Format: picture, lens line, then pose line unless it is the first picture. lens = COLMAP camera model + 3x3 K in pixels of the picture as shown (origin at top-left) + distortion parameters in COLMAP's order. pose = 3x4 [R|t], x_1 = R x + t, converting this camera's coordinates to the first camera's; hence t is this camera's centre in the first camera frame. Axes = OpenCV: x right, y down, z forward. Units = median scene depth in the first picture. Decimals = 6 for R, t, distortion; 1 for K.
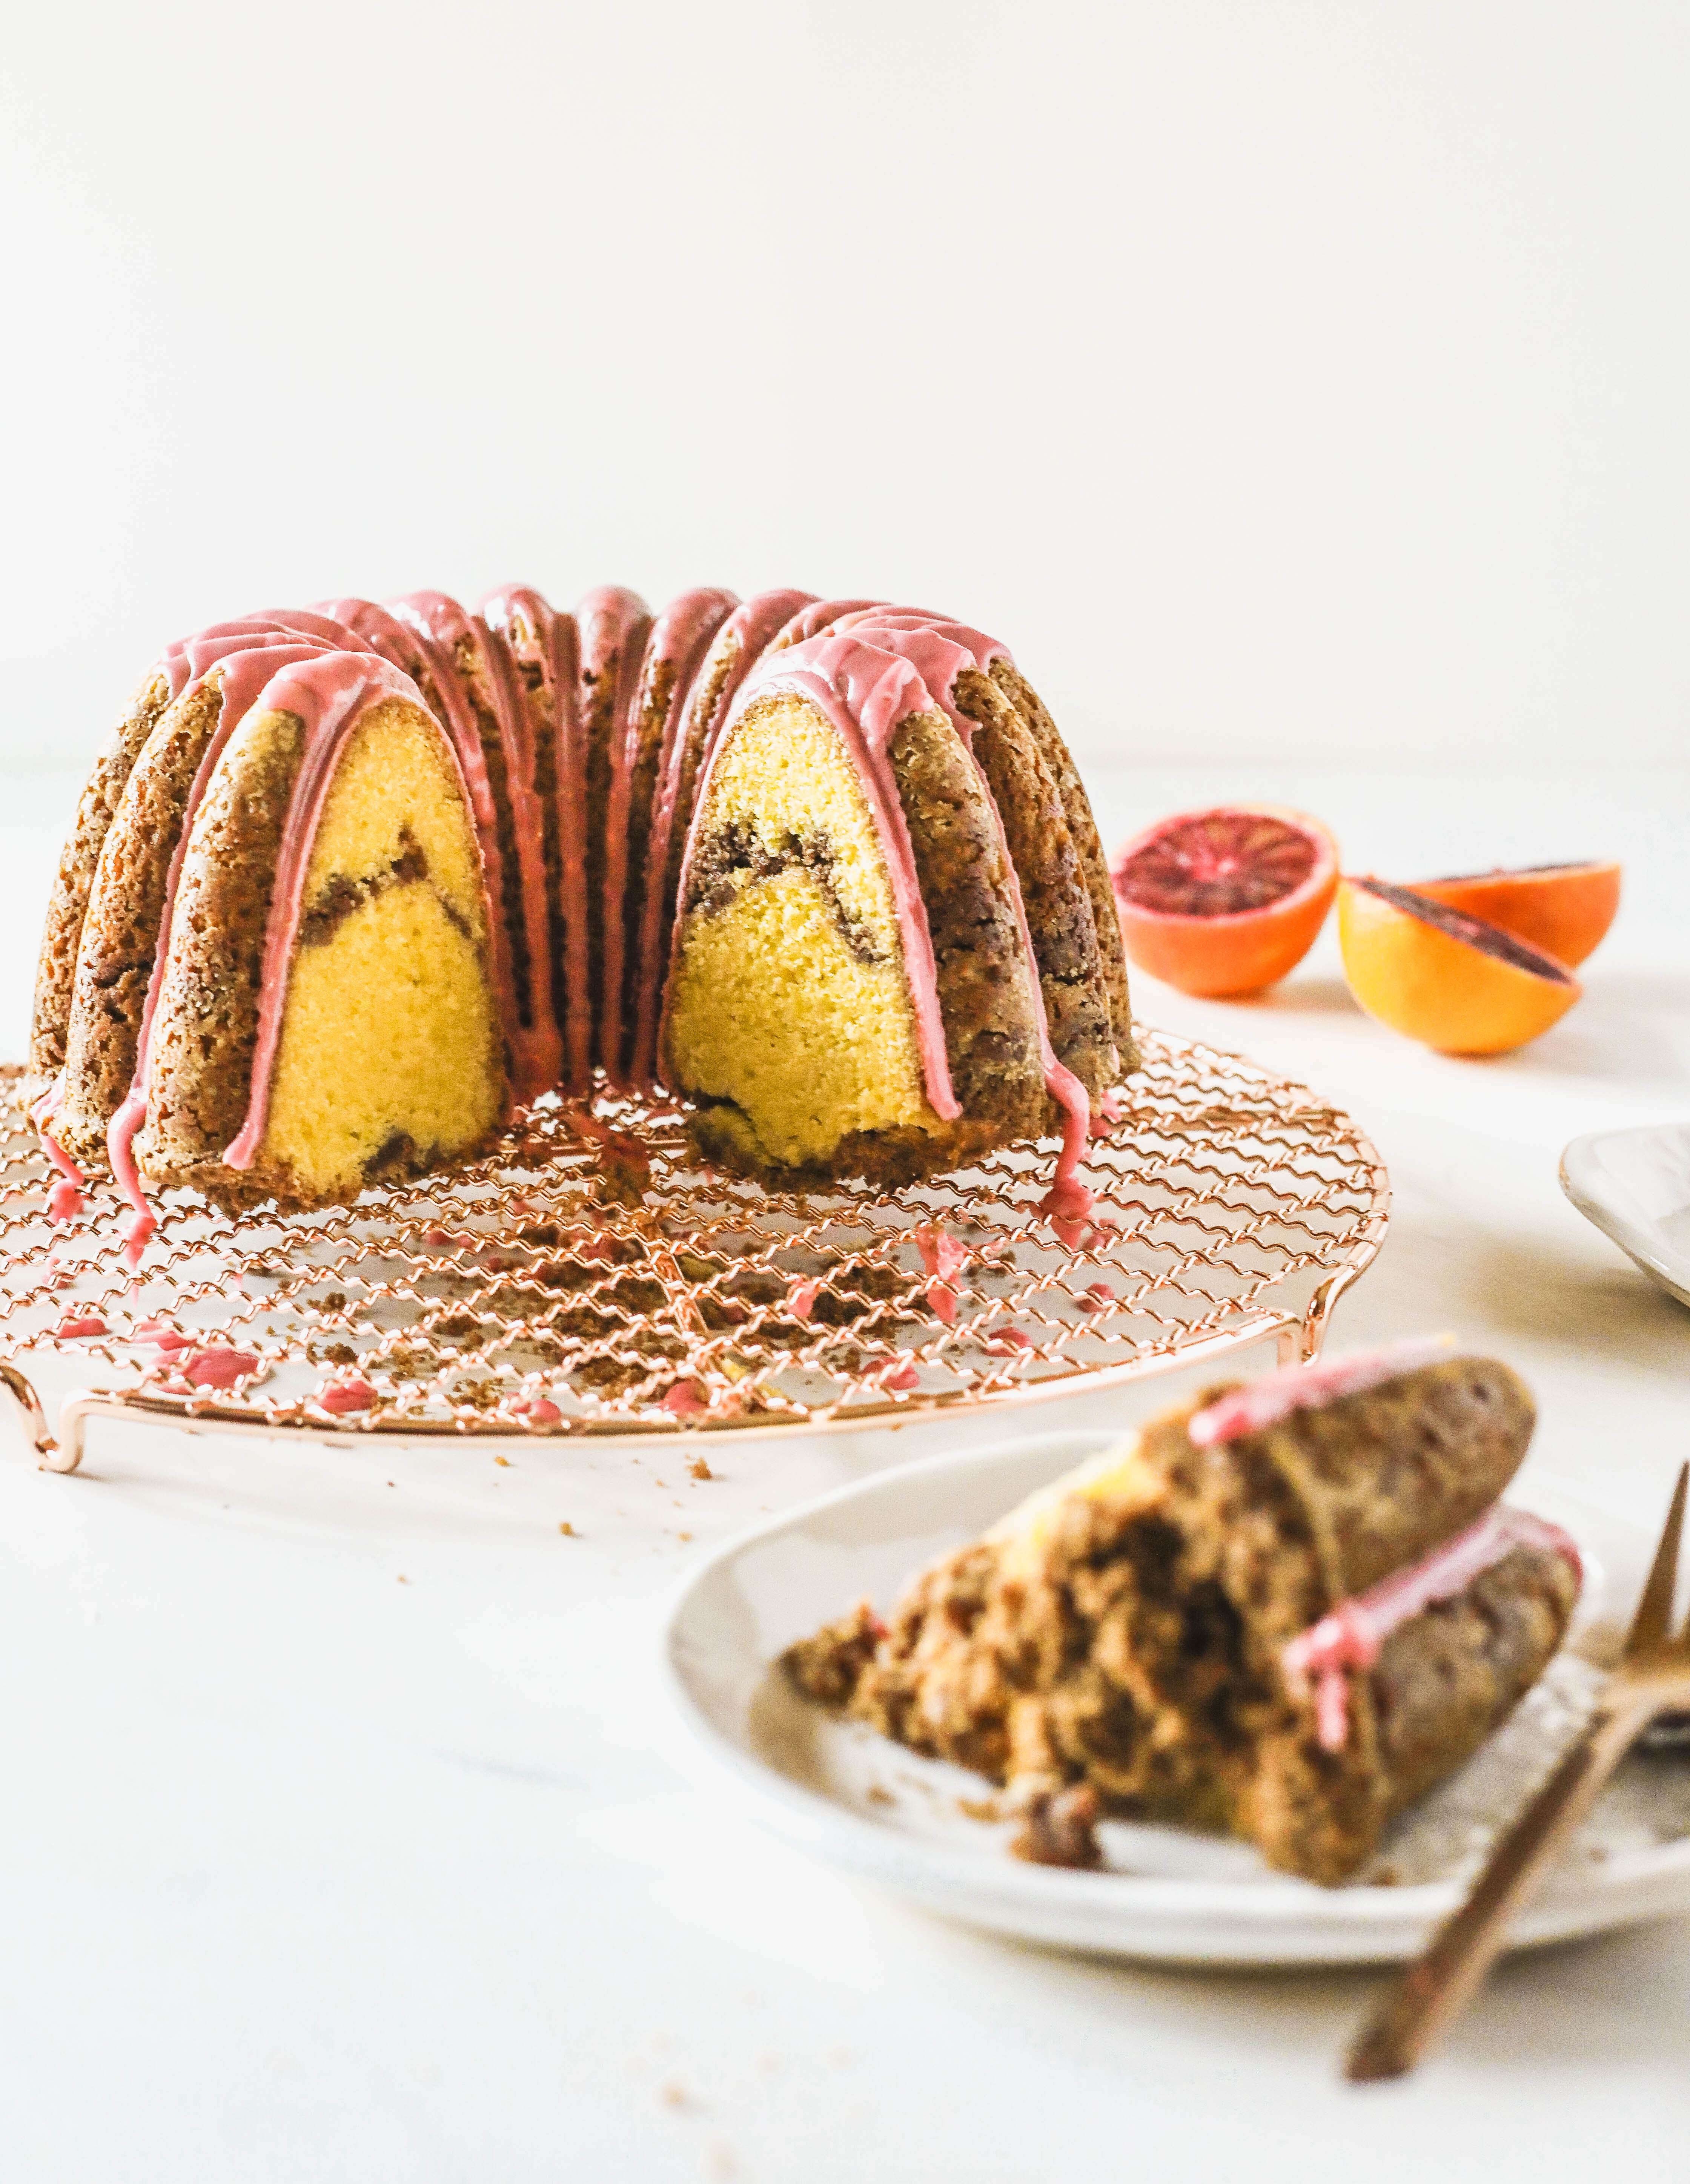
lens RADIAL K [[3319.9, 0, 844.9], [0, 3319.9, 1090.6], [0, 0, 1]] dist [-0.166183, 0.000000]
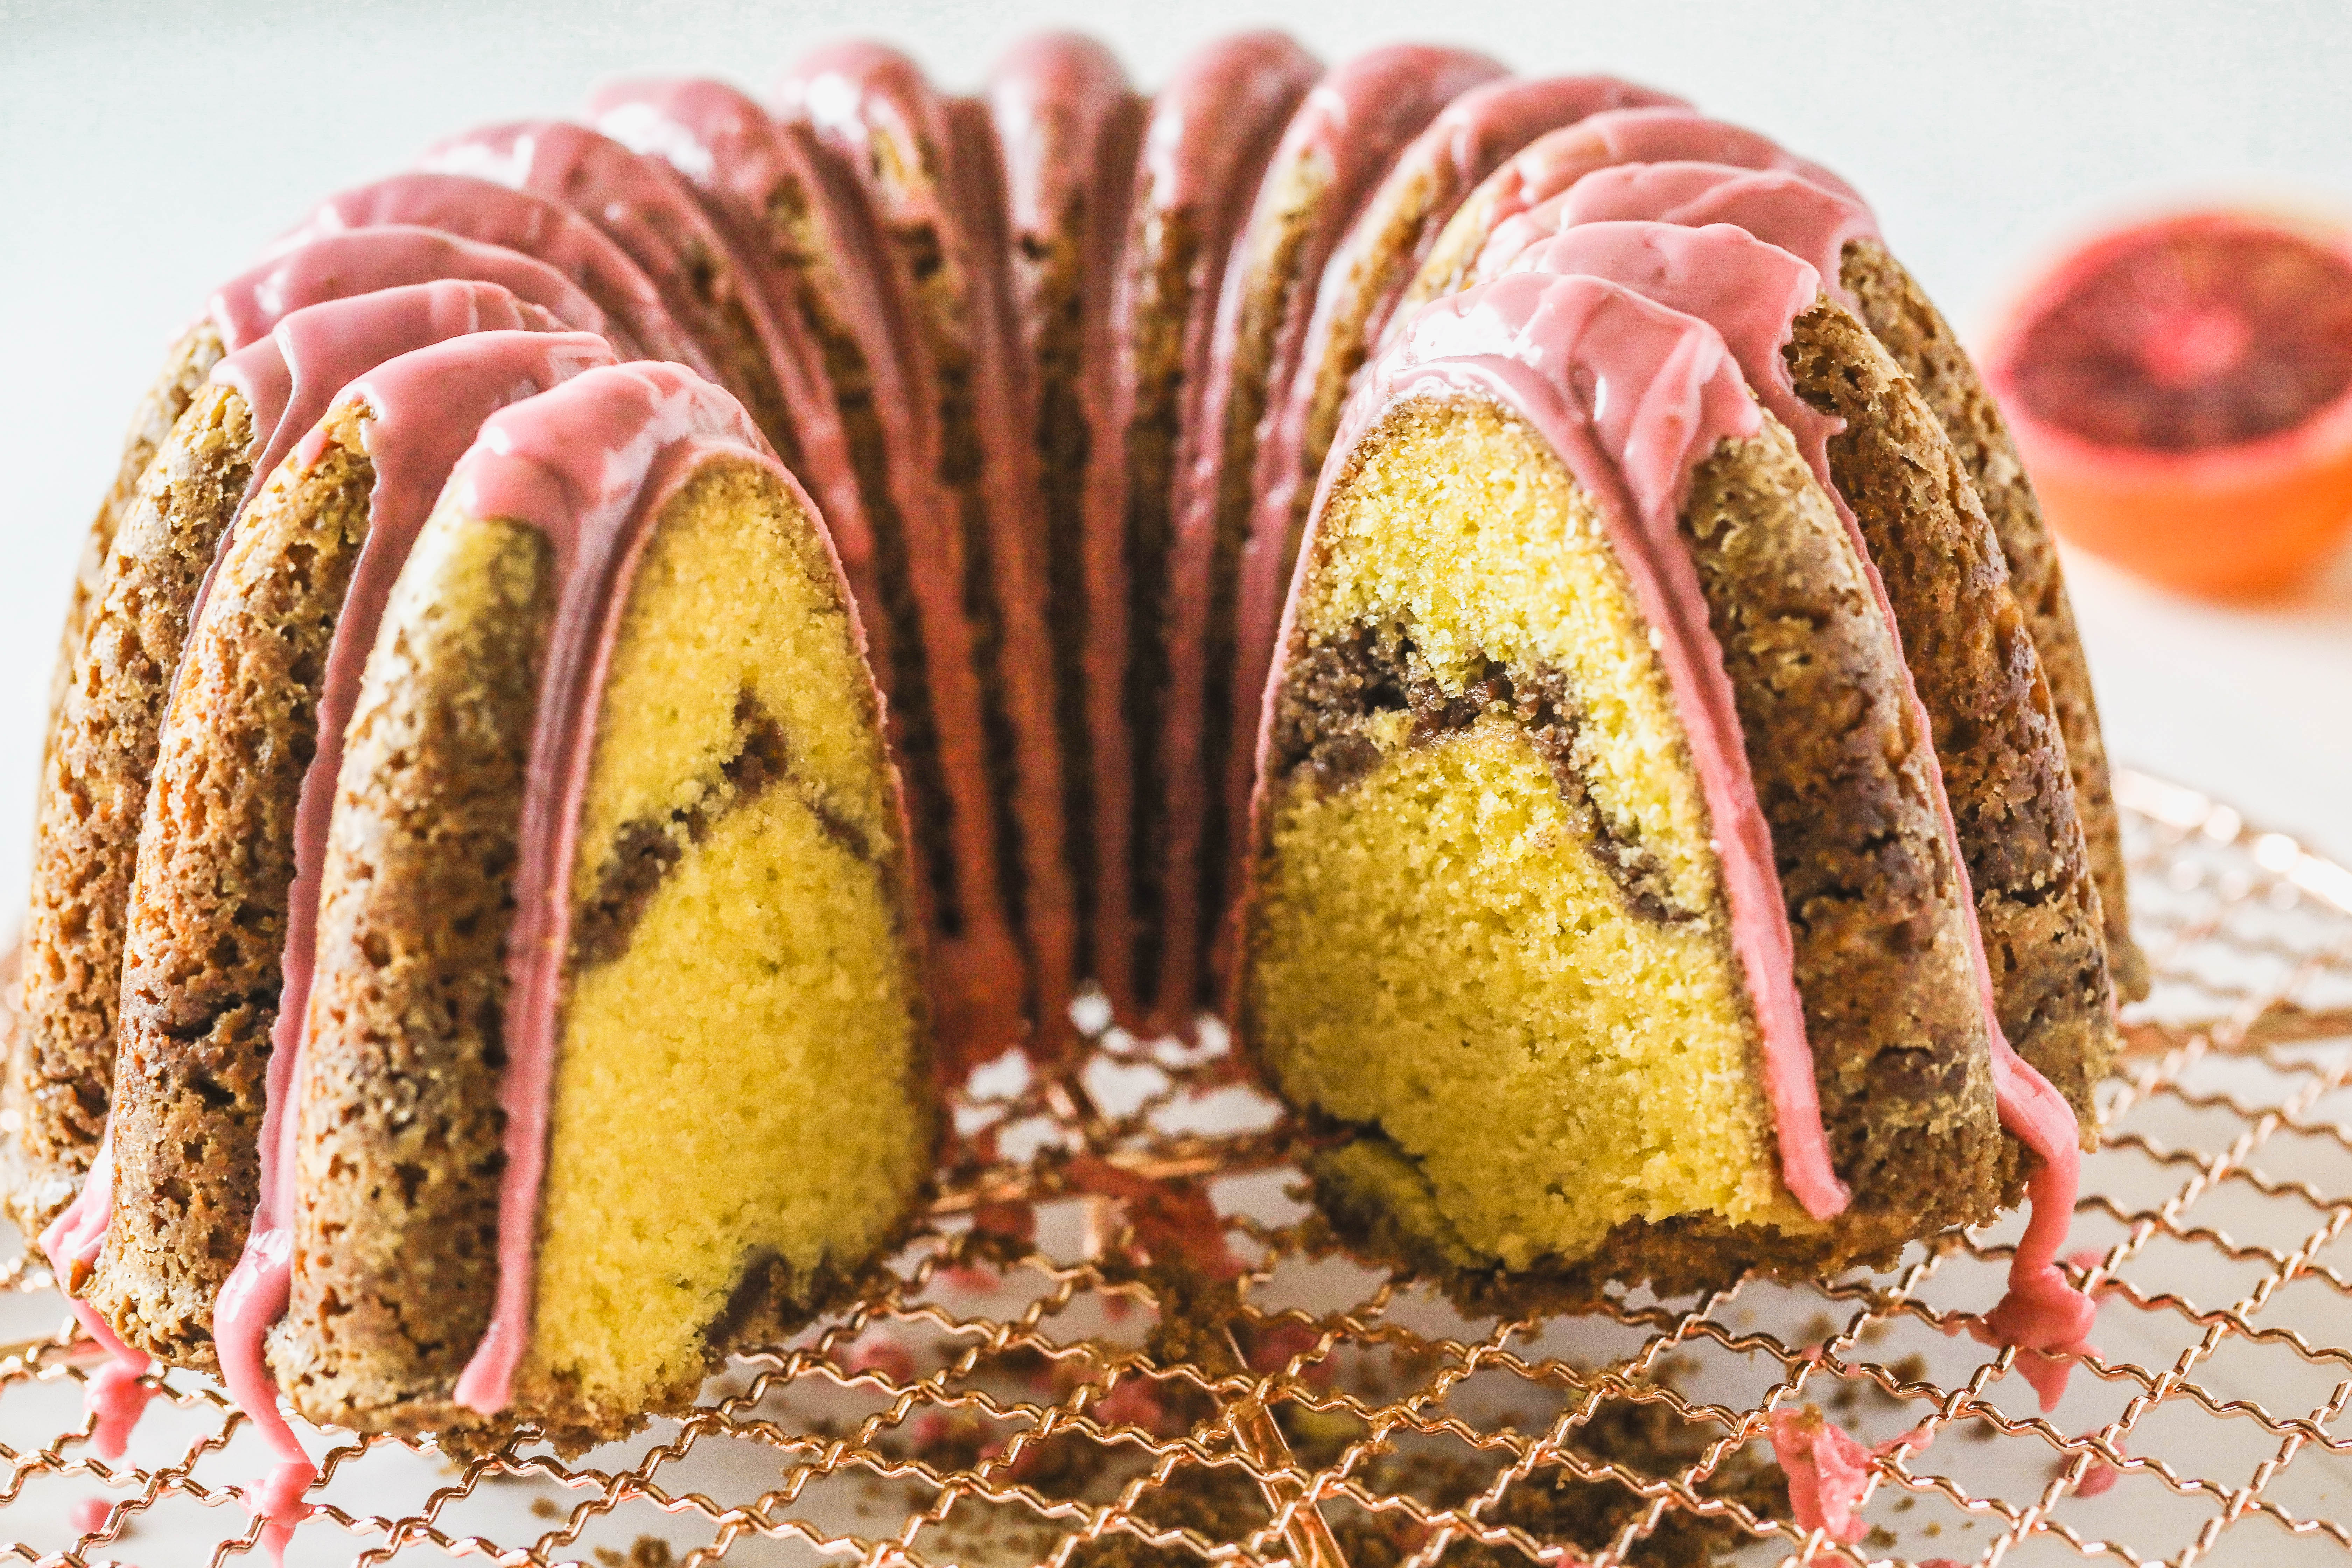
lens RADIAL K [[6518.1, 0, 1181.9], [0, 6518.1, 780.9], [0, 0, 1]] dist [-0.066713, 0.000000]
pose [[0.998632, -0.052142, -0.003965, -0.060625], [0.052221, 0.990404, 0.127956, -0.190124], [-0.002745, -0.127988, 0.991772, -0.010417]]
